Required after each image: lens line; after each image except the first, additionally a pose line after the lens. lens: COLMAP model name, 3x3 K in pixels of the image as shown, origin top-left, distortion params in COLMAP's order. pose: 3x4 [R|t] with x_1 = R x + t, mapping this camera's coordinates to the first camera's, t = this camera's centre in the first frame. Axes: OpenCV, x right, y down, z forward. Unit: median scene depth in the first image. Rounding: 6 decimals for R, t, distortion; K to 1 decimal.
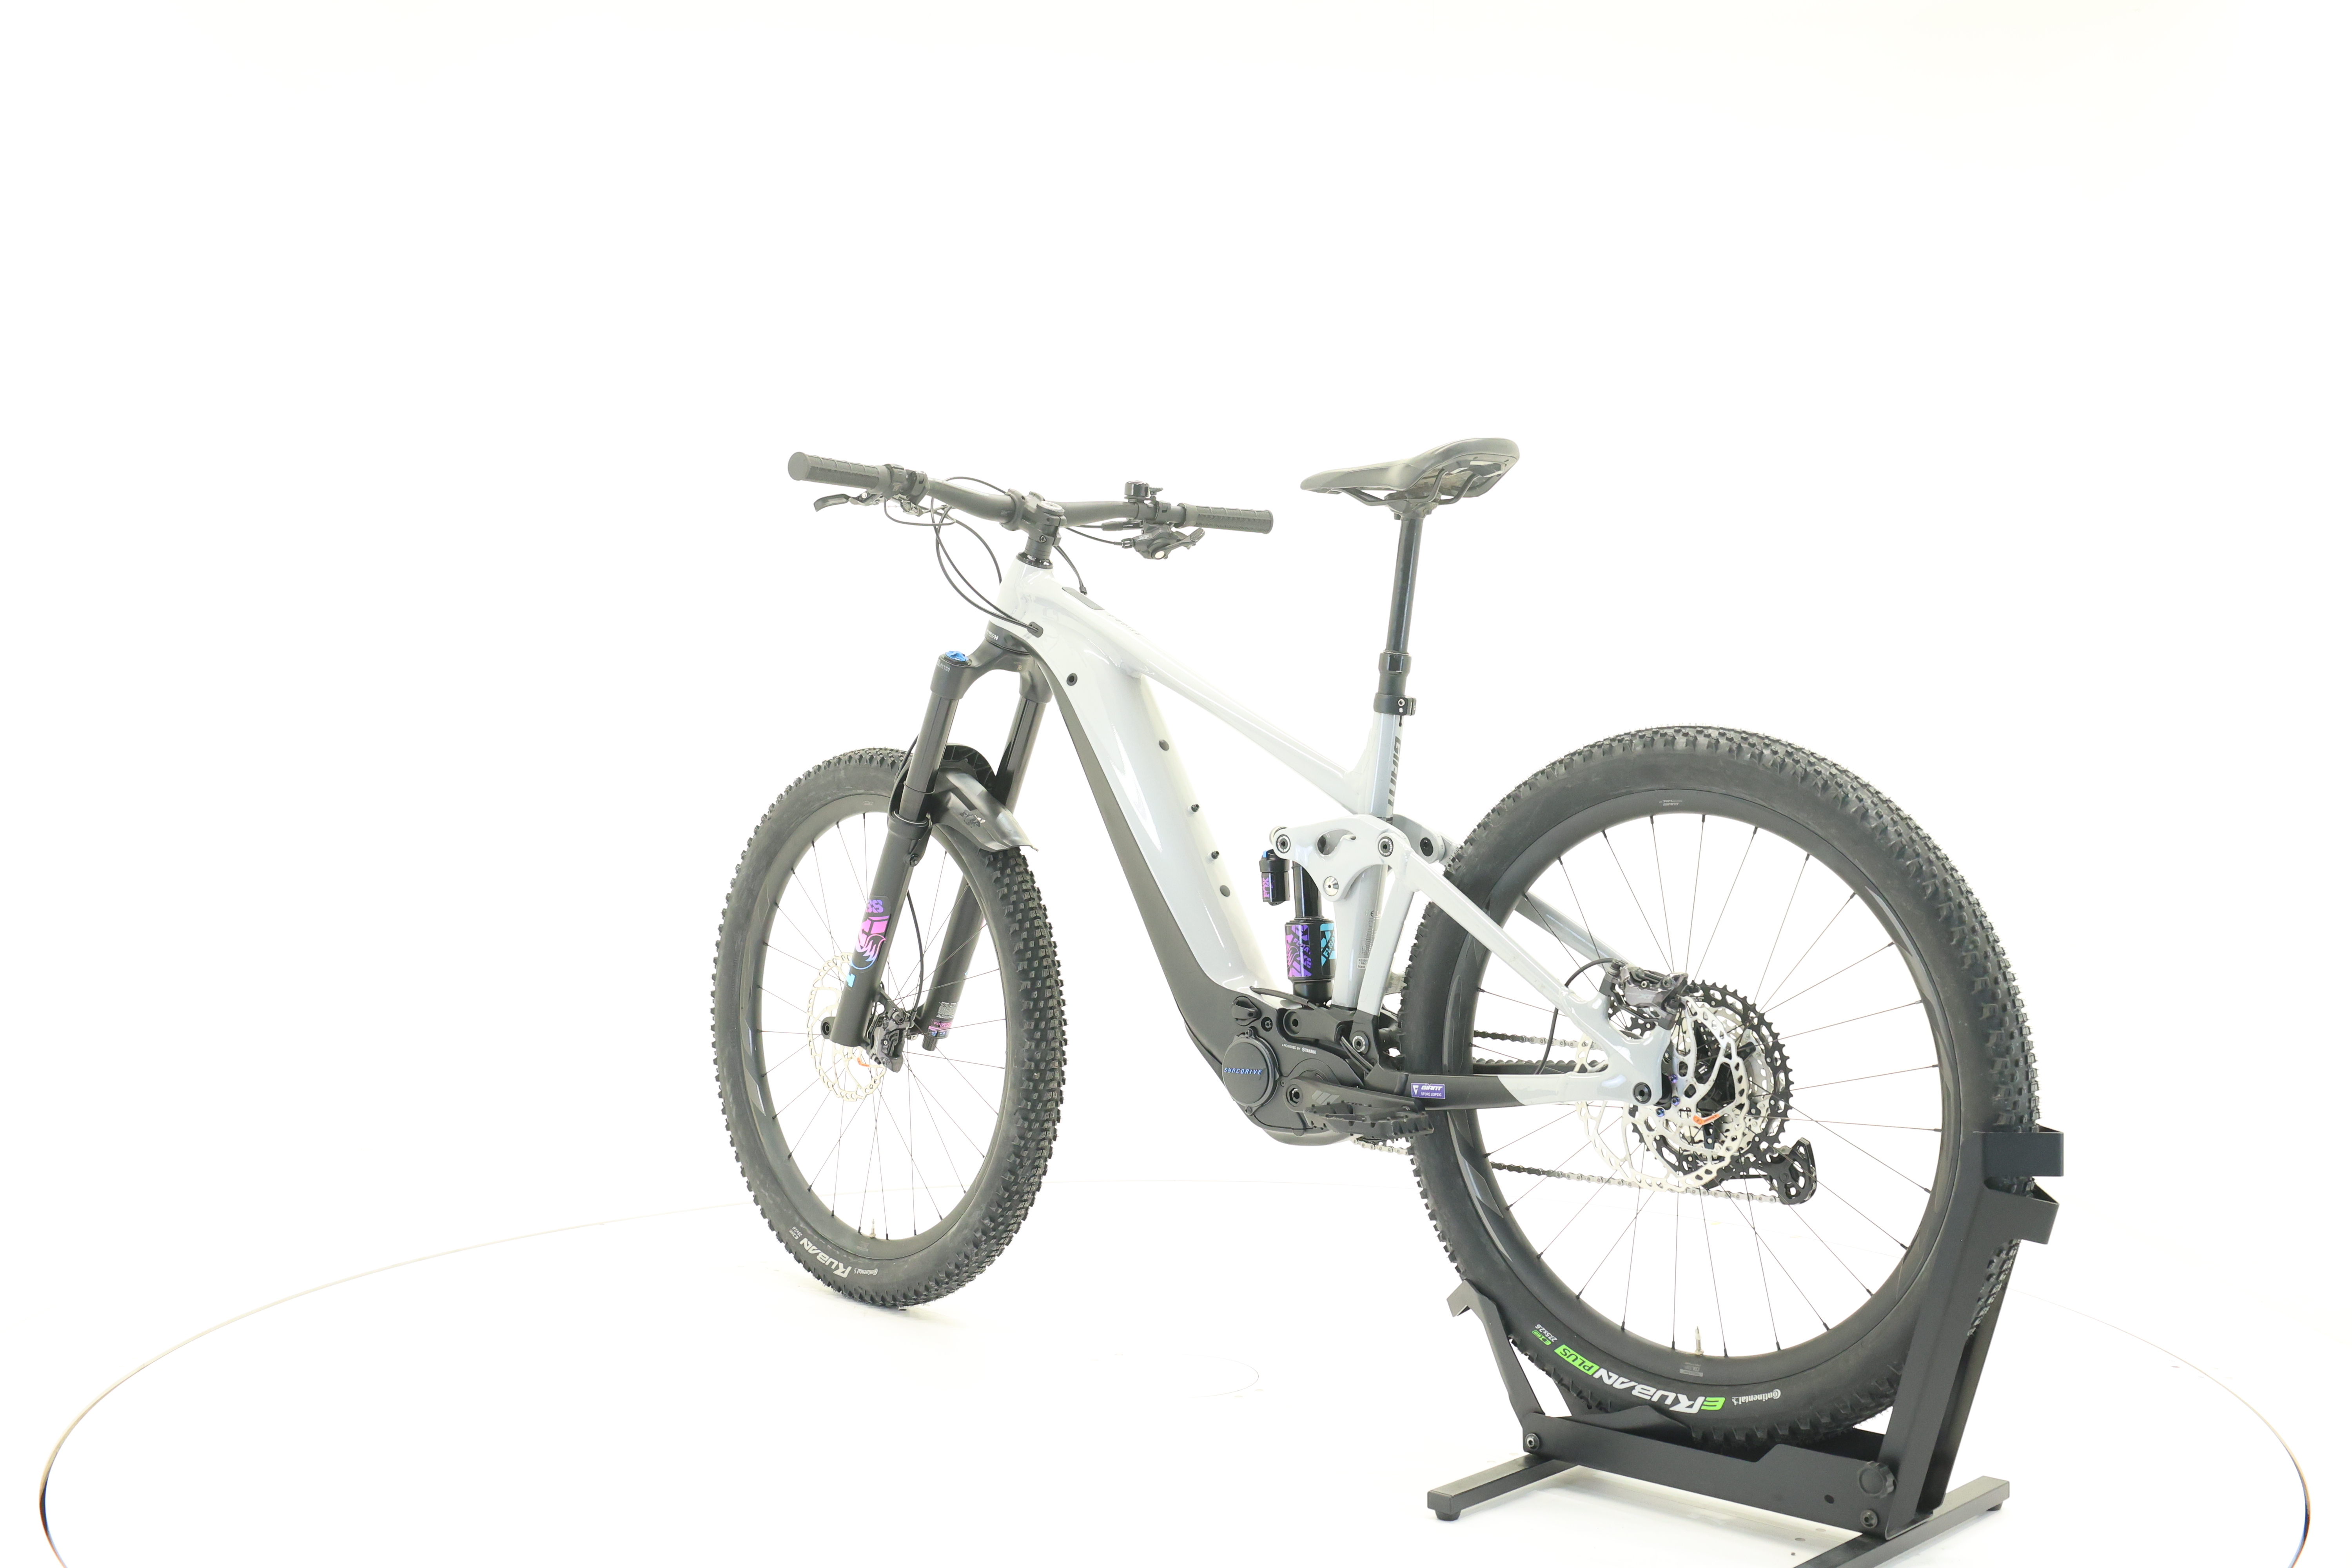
lens RADIAL K [[2451.1, 0, 1174.2], [0, 2451.1, 729.3], [0, 0, 1]] dist [-0.015052, 0.026314]
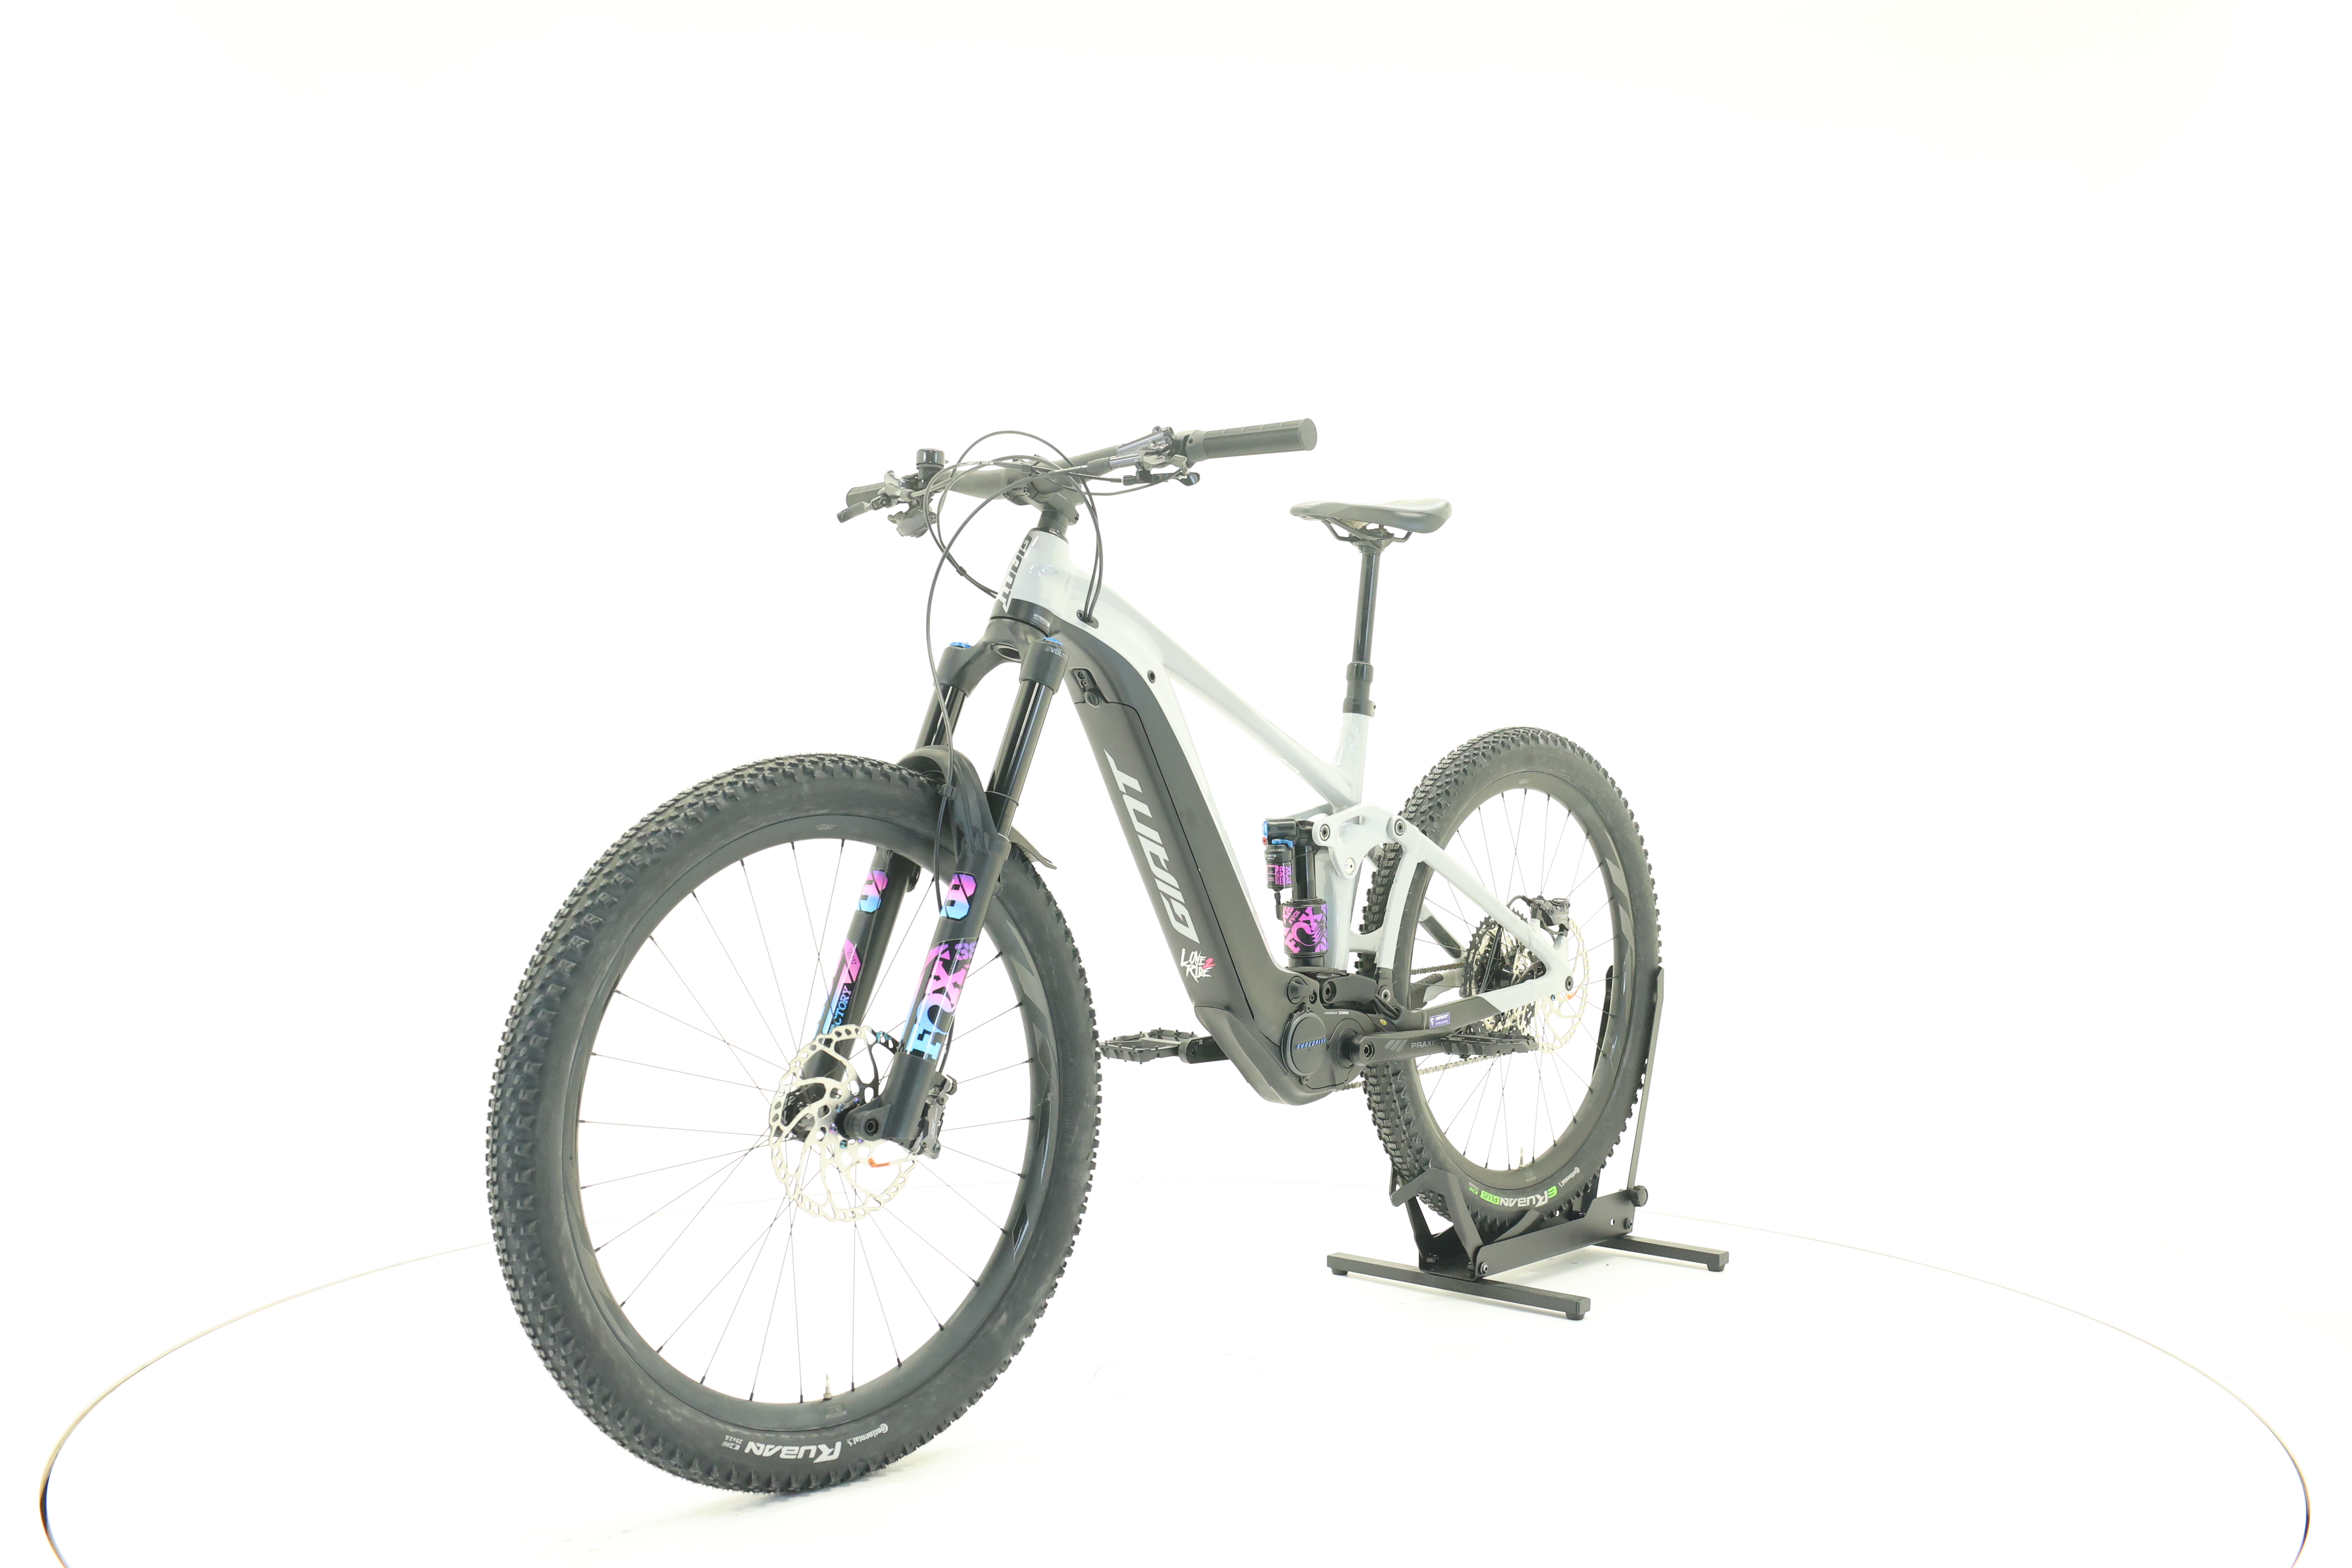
lens RADIAL K [[2451.1, 0, 1174.2], [0, 2451.1, 729.3], [0, 0, 1]] dist [-0.015052, 0.026314]
pose [[-0.035393, -0.004515, 0.999363, -1.077658], [-0.005288, 0.999977, 0.004330, -0.004577], [-0.999359, -0.005132, -0.035416, 1.121415]]
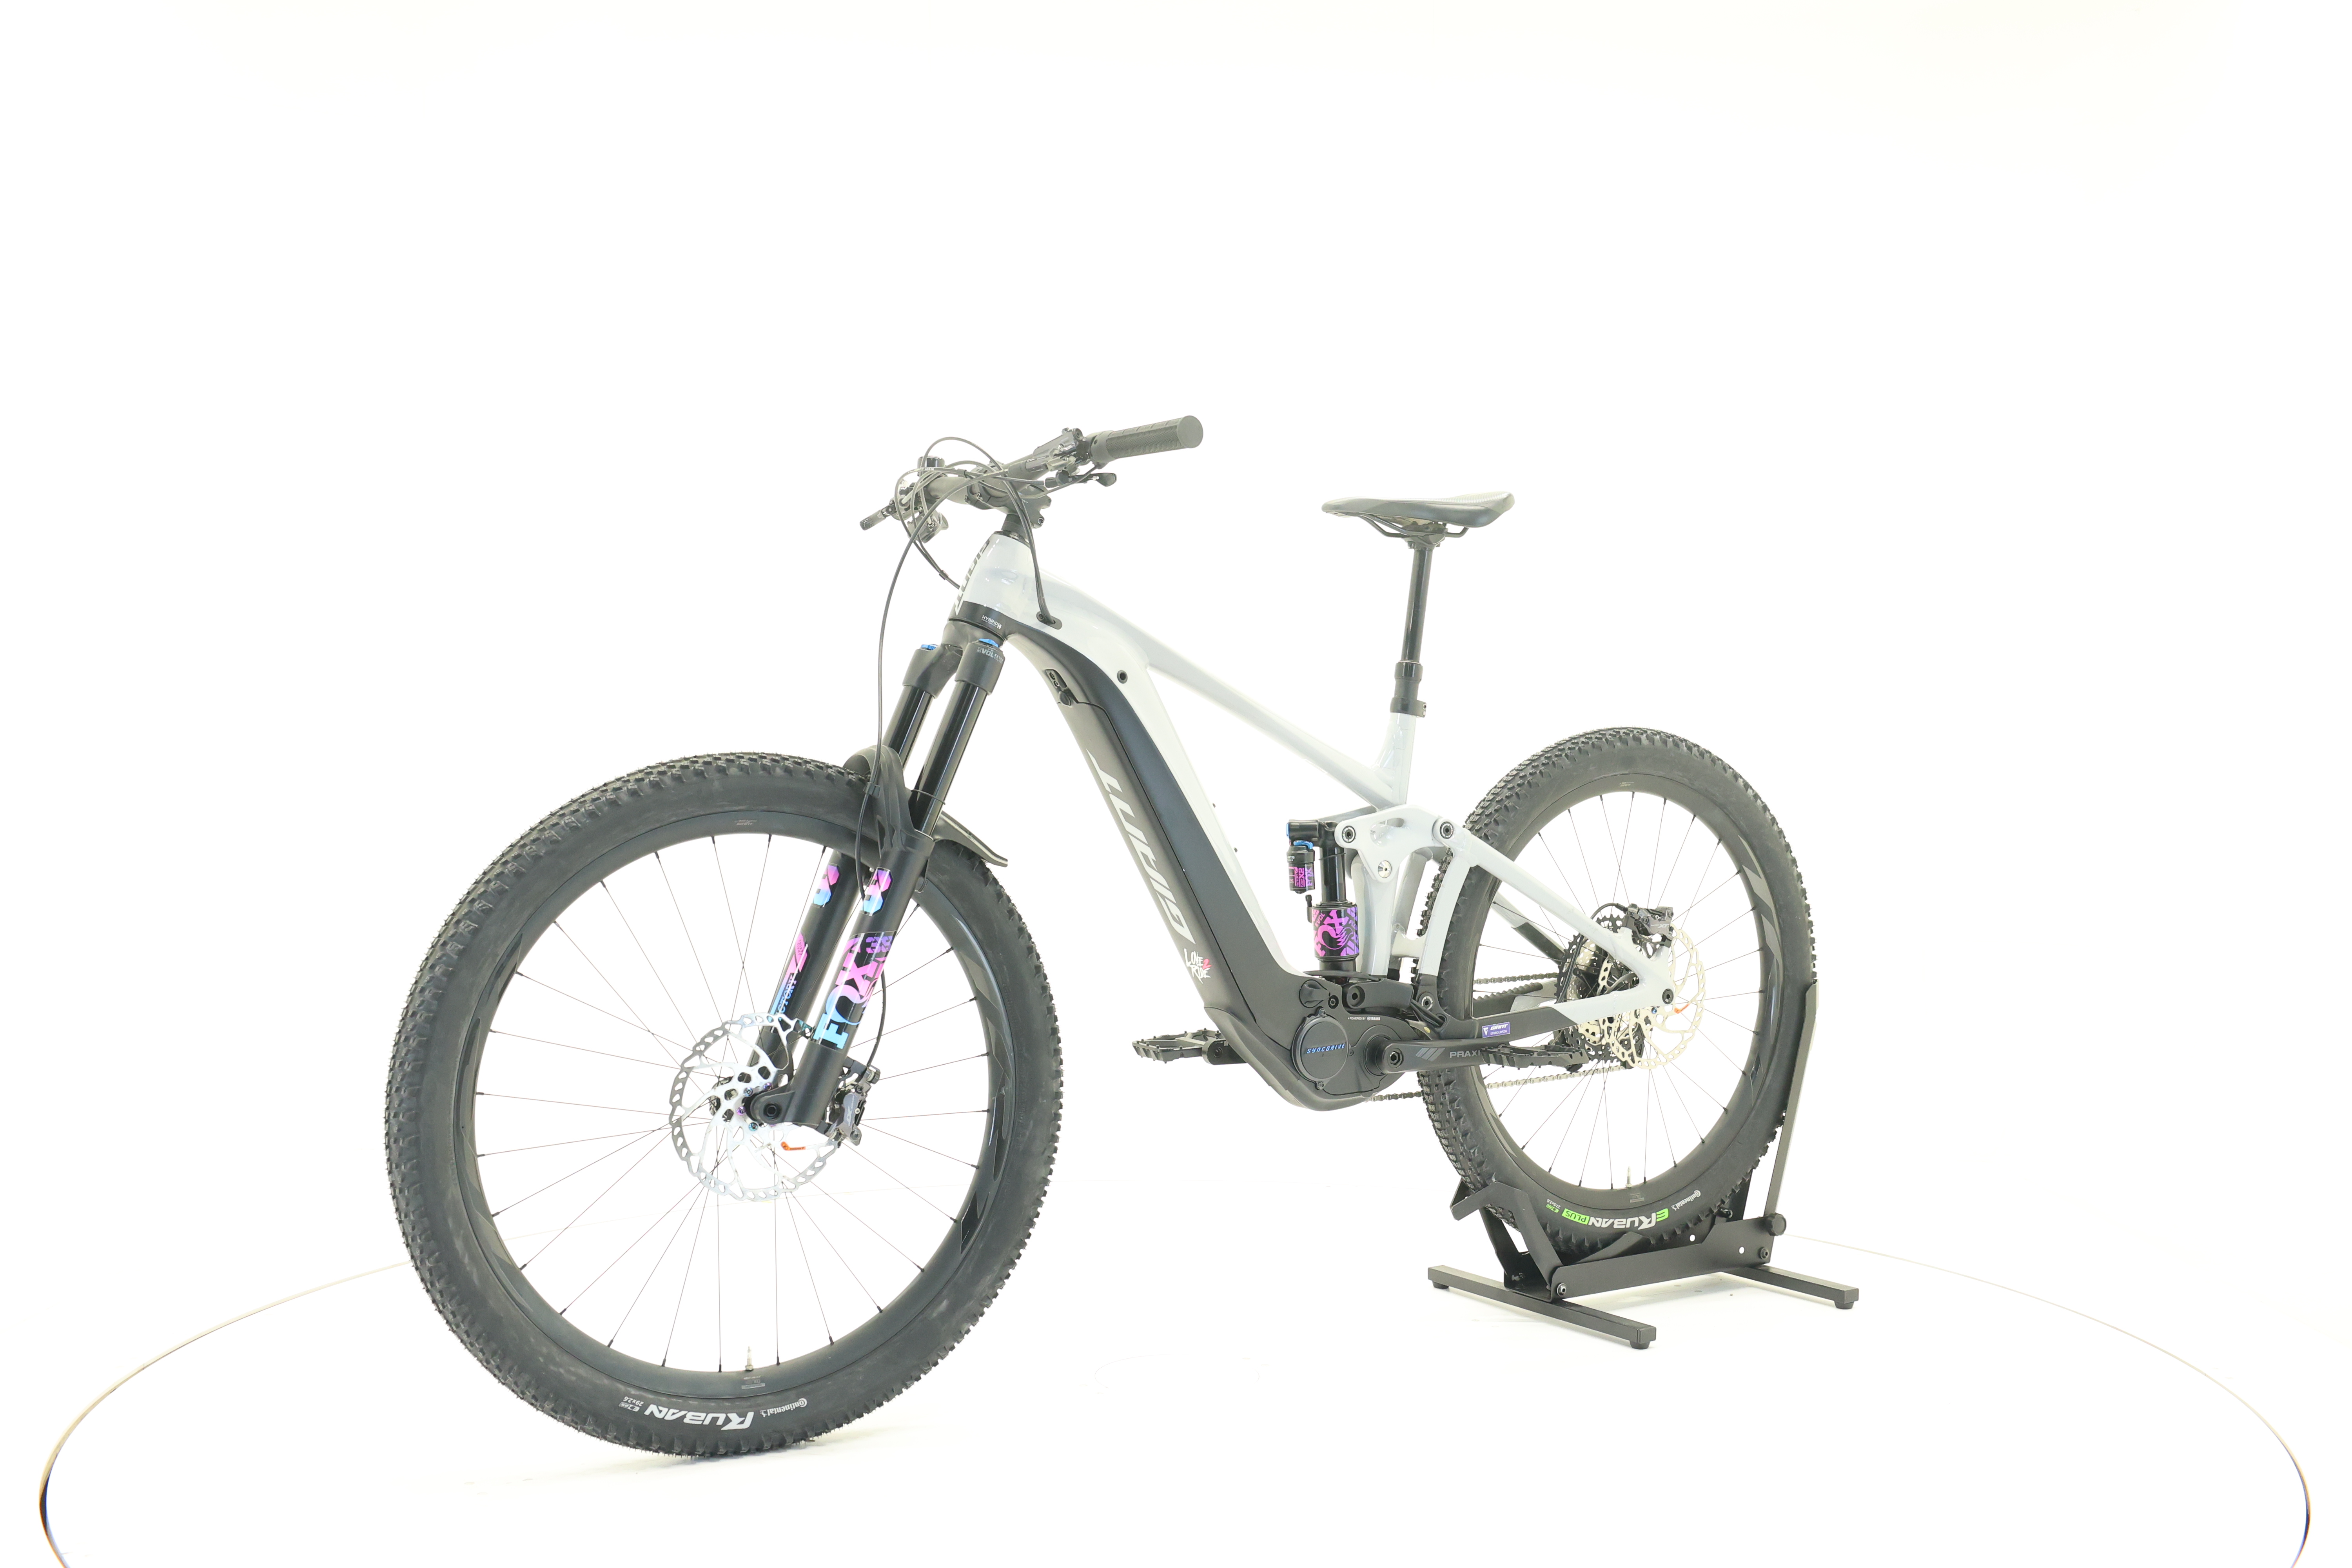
lens RADIAL K [[2451.1, 0, 1174.2], [0, 2451.1, 729.3], [0, 0, 1]] dist [-0.015052, 0.026314]
pose [[0.231007, -0.003243, 0.972947, -1.049740], [-0.004106, 0.999982, 0.004307, -0.004581], [-0.972943, -0.004990, 0.230990, 0.833403]]
